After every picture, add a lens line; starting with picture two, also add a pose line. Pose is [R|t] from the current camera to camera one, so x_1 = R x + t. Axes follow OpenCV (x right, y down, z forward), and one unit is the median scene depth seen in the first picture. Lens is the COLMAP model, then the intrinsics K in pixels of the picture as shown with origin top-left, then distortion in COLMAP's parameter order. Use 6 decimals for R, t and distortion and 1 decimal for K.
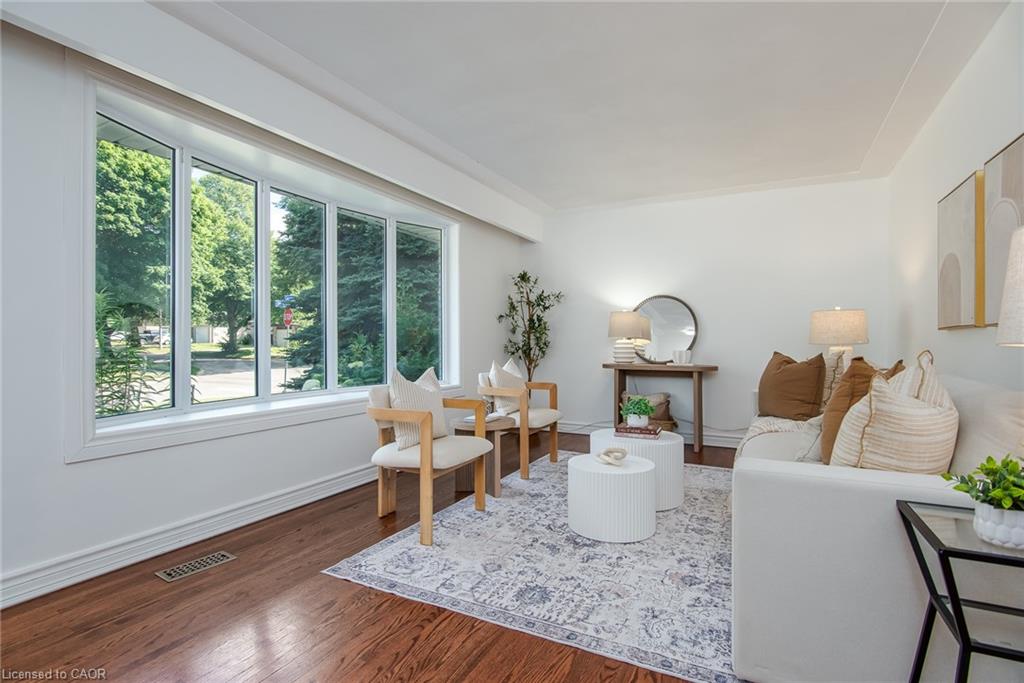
lens RADIAL K [[496.5, 0, 510.0], [0, 496.5, 341.7], [0, 0, 1]] dist [-0.005323, -0.001160]
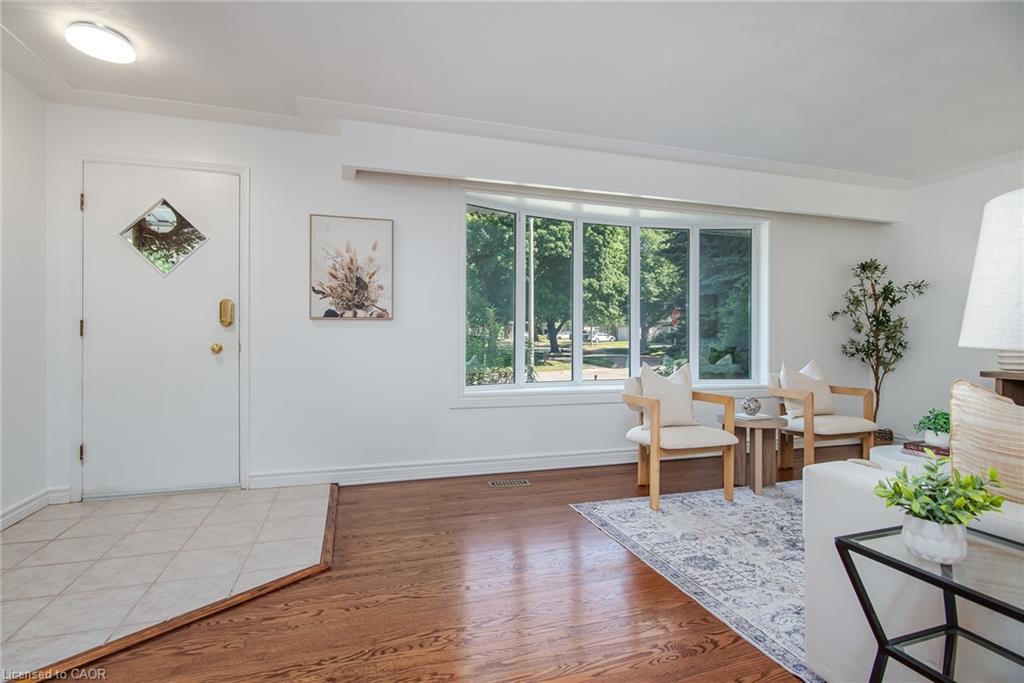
lens RADIAL K [[496.5, 0, 512.3], [0, 496.5, 341.4], [0, 0, 1]] dist [-0.005323, -0.001160]
pose [[0.708702, 0.005282, -0.705488, 0.392448], [-0.003728, 0.999986, 0.003741, -0.002215], [0.705498, -0.000021, 0.708712, -0.087027]]
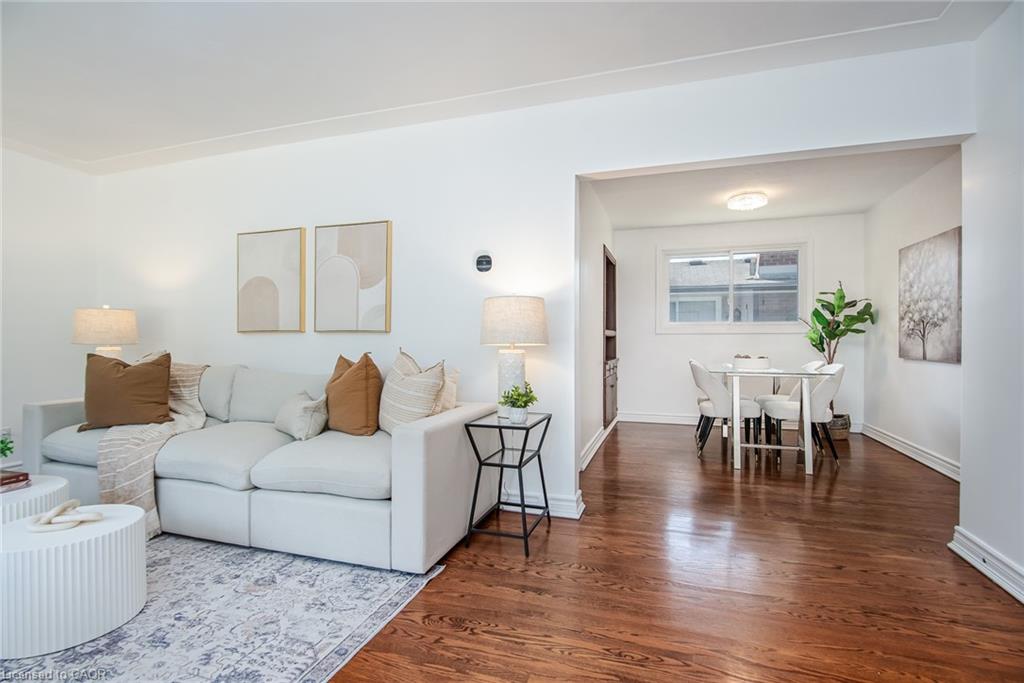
lens RADIAL K [[496.5, 0, 509.3], [0, 496.5, 342.1], [0, 0, 1]] dist [-0.005323, -0.001160]
pose [[-0.150926, -0.002656, 0.988541, -0.537700], [-0.002083, 0.999995, 0.002369, -0.004354], [-0.988543, -0.001702, -0.150931, 0.510551]]
